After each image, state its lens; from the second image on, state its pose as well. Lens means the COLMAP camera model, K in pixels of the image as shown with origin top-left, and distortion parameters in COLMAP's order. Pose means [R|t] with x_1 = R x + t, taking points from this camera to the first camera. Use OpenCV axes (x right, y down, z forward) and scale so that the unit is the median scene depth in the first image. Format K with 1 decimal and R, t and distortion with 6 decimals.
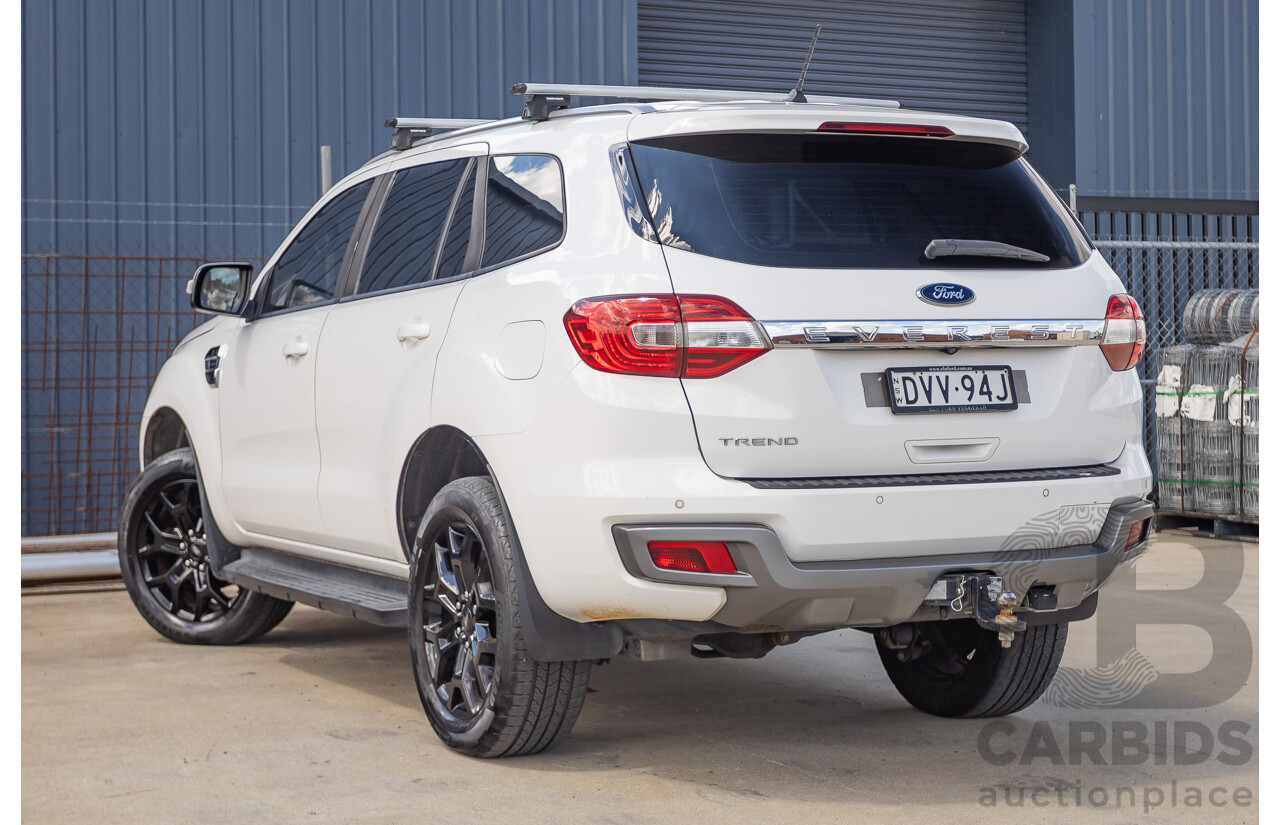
lens RADIAL K [[2400.0, 0, 670.8], [0, 2400.0, 411.9], [0, 0, 1]] dist [-0.019183, -0.005578]
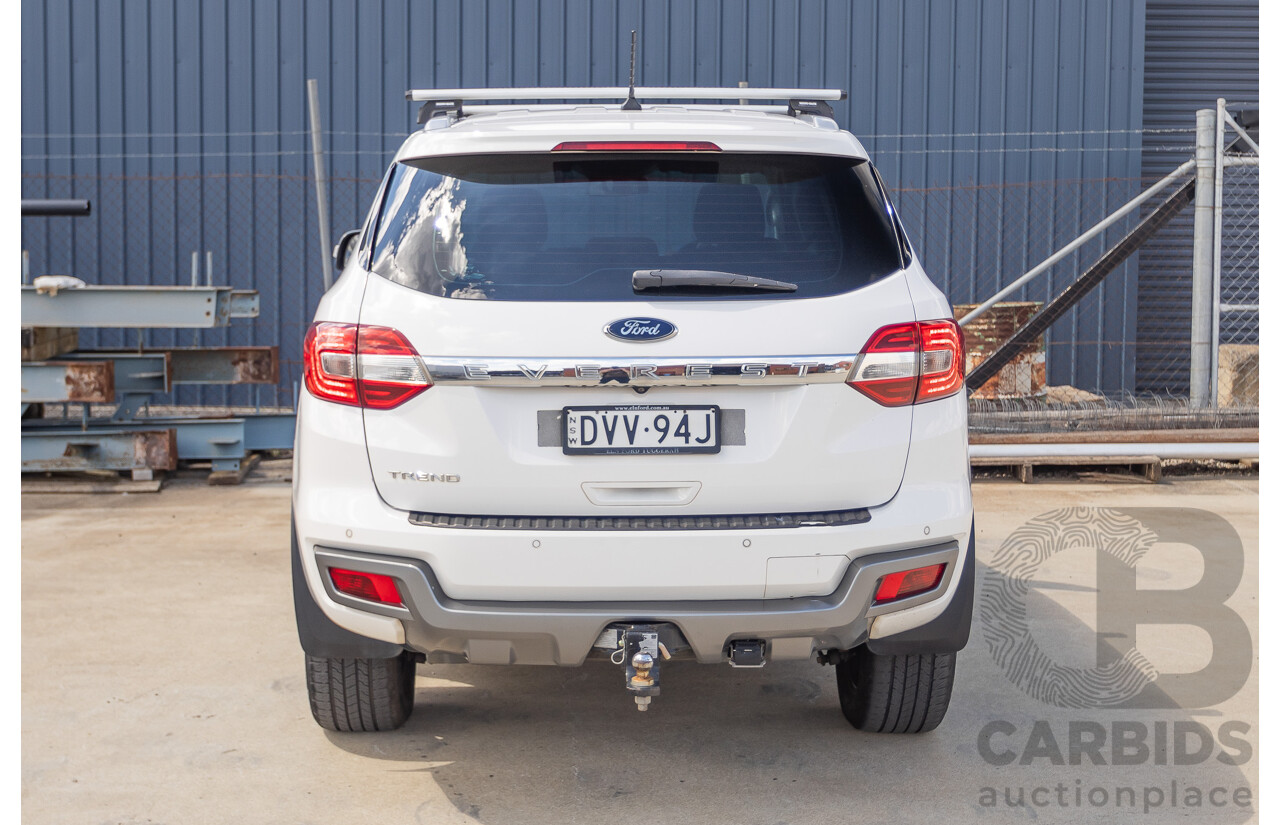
lens RADIAL K [[2003.4, 0, 640.0], [0, 2003.4, 412.5], [0, 0, 1]] dist [-0.022599, 0.021558]
pose [[0.898501, 0.057421, -0.435199, 0.458573], [-0.019026, 0.995570, 0.092078, -0.088752], [0.438559, -0.074452, 0.895613, 0.286806]]
